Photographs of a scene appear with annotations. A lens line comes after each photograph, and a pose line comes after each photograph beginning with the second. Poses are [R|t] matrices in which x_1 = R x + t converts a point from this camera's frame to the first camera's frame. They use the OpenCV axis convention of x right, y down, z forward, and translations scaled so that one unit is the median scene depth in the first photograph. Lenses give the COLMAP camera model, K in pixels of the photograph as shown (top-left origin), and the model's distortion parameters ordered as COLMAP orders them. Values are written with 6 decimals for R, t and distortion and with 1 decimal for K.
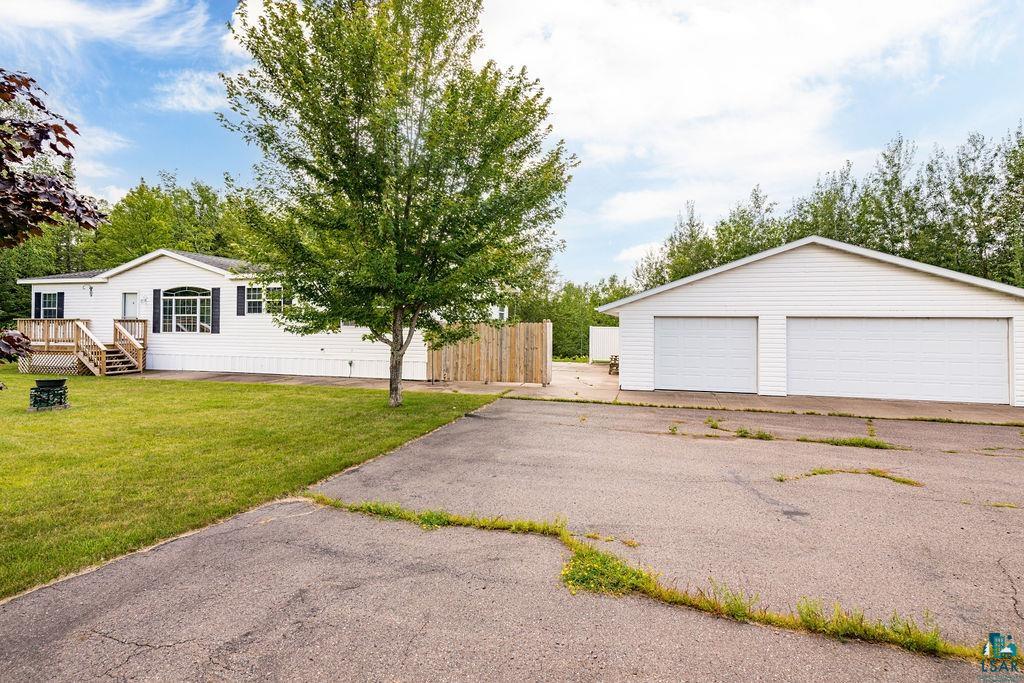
lens RADIAL K [[500.1, 0, 512.0], [0, 500.1, 312.4], [0, 0, 1]] dist [0.001173, 0.001388]
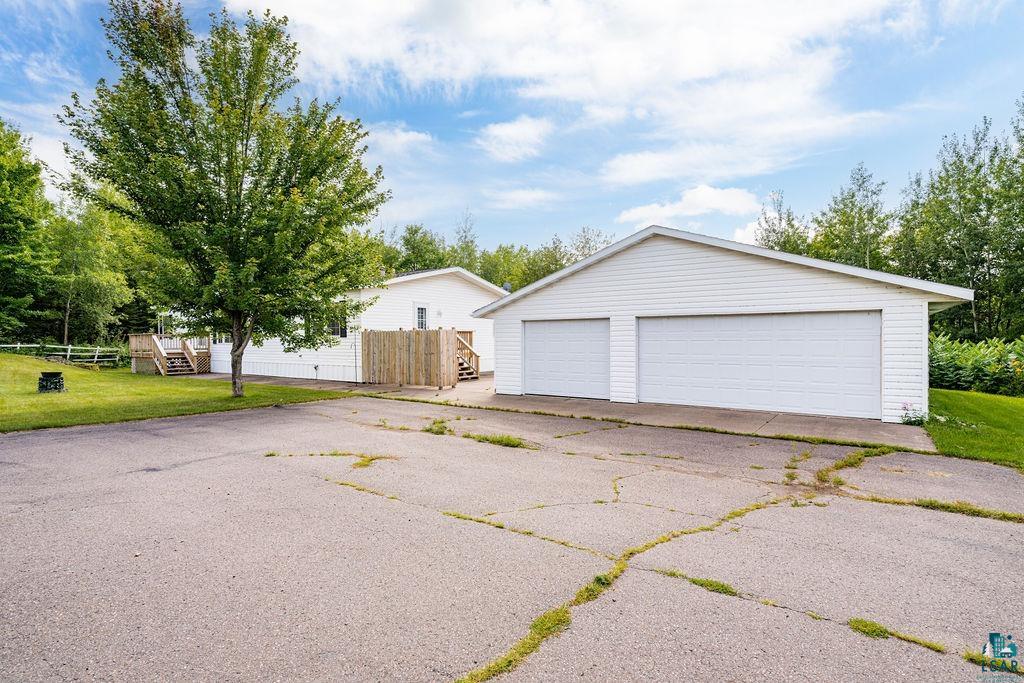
lens RADIAL K [[498.6, 0, 512.0], [0, 498.6, 341.5], [0, 0, 1]] dist [0.001649, 0.001318]
pose [[0.942856, -0.010513, -0.333035, 0.507077], [0.019274, 0.999549, 0.023014, 0.022195], [0.332643, -0.028117, 0.942633, 0.047046]]
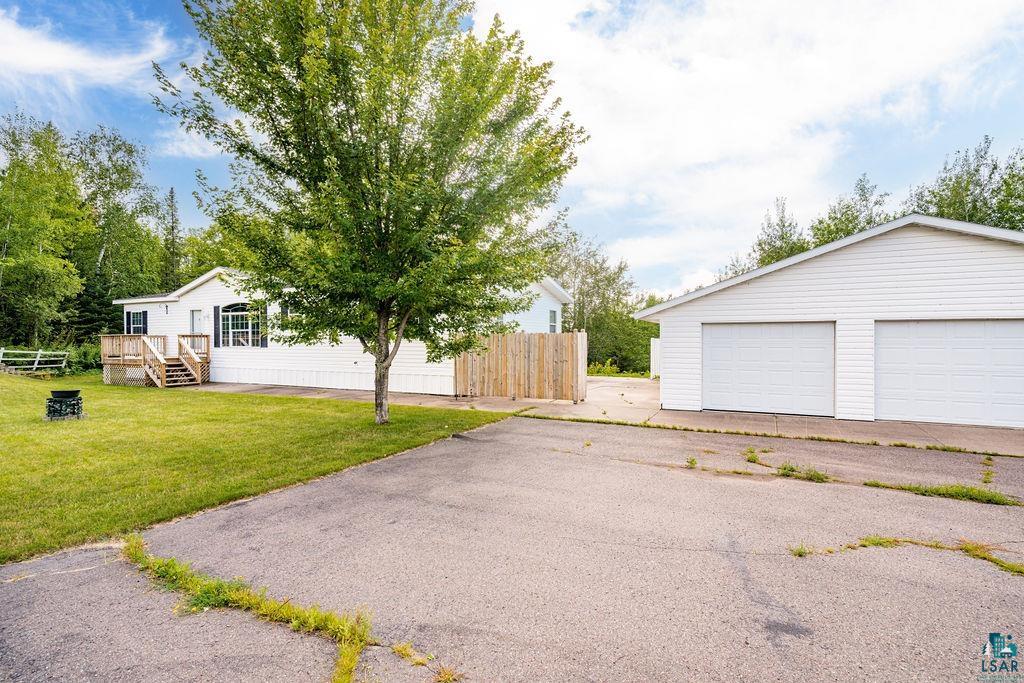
lens RADIAL K [[491.7, 0, 510.3], [0, 491.7, 340.1], [0, 0, 1]] dist [0.002043, 0.000935]
pose [[0.983105, -0.008305, -0.182855, 0.100375], [0.012492, 0.999685, 0.021760, 0.012331], [0.182617, -0.023677, 0.982899, 0.106572]]
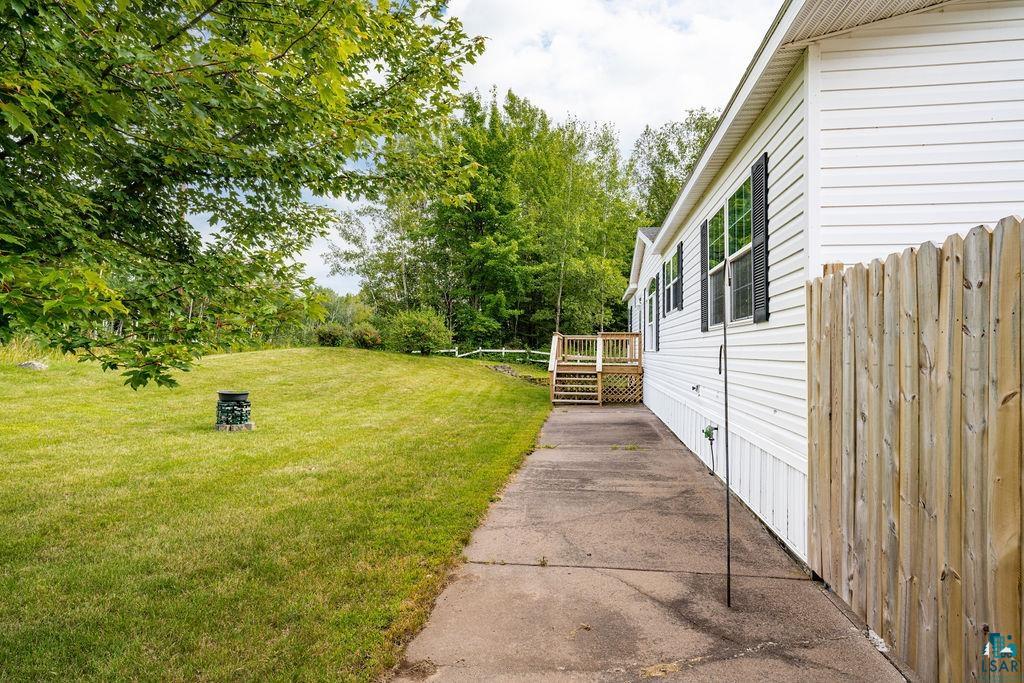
lens RADIAL K [[548.8, 0, 514.1], [0, 548.8, 345.5], [0, 0, 1]] dist [0.001074, 0.000385]
pose [[0.122928, -0.013665, -0.992321, 0.029754], [0.014870, 0.999818, -0.011926, 0.044269], [0.992304, -0.013290, 0.123109, 0.827177]]
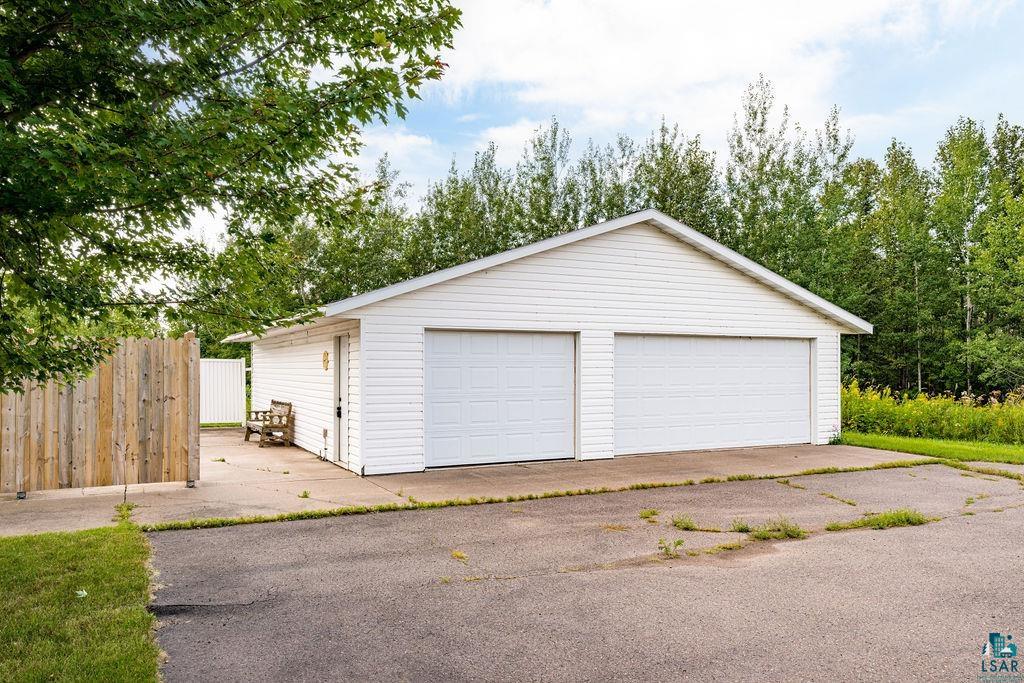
lens RADIAL K [[742.3, 0, 512.0], [0, 742.3, 341.5], [0, 0, 1]] dist [0.002095, 0.001293]
pose [[0.737730, 0.014254, 0.674946, -0.147406], [-0.010302, 0.999898, -0.009856, 0.024038], [-0.675018, 0.000318, 0.737802, 0.309703]]
